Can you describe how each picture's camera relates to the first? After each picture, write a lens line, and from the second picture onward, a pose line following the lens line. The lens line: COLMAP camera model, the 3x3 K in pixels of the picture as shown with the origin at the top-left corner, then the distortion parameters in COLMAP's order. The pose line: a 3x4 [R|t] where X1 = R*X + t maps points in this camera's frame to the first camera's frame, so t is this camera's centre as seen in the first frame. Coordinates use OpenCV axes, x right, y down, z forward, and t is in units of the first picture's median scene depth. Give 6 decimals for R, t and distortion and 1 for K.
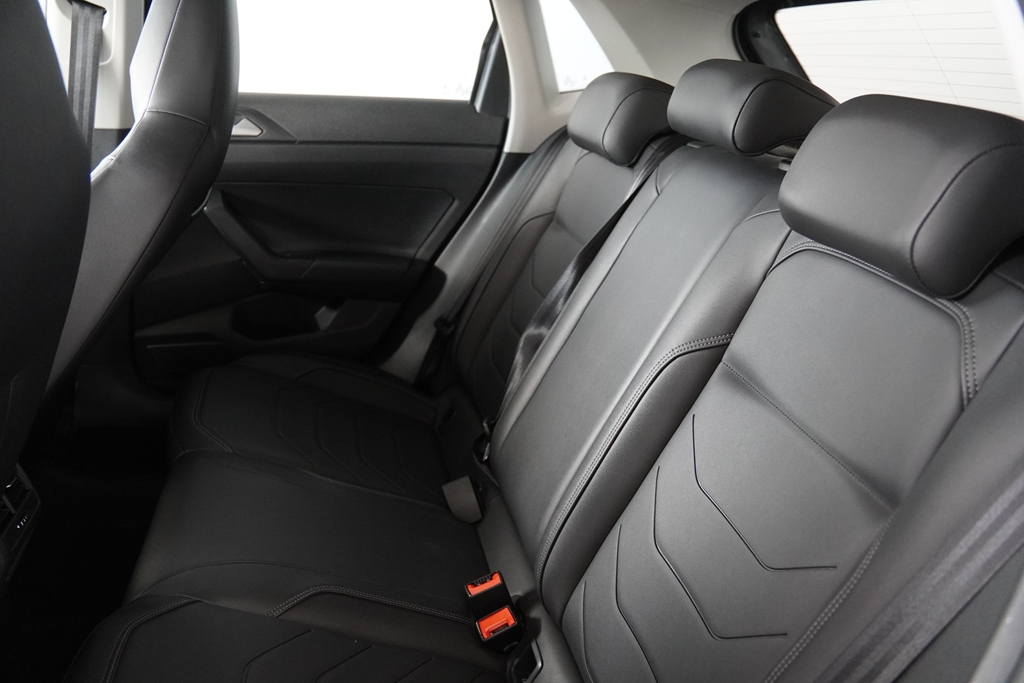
lens RADIAL K [[796.5, 0, 512.0], [0, 796.5, 341.5], [0, 0, 1]] dist [-0.132103, 0.114661]
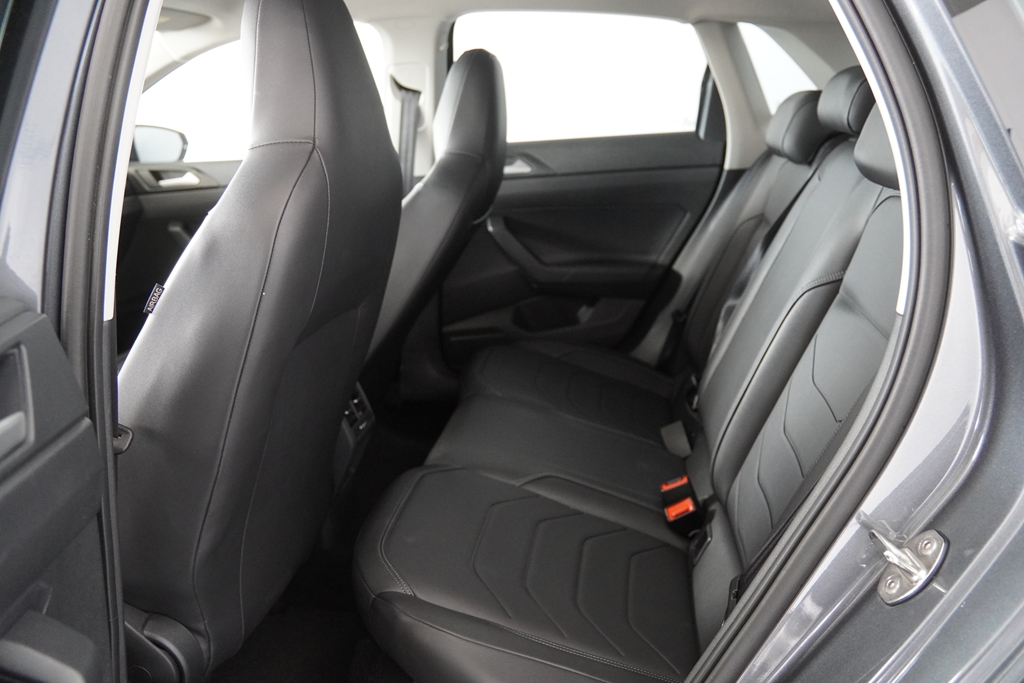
lens RADIAL K [[796.5, 0, 512.0], [0, 796.5, 341.5], [0, 0, 1]] dist [-0.132103, 0.114661]
pose [[0.924472, -0.021519, -0.380643, 0.168166], [-0.006442, 0.997382, -0.072032, 0.131222], [0.381196, 0.069043, 0.921912, -0.245942]]
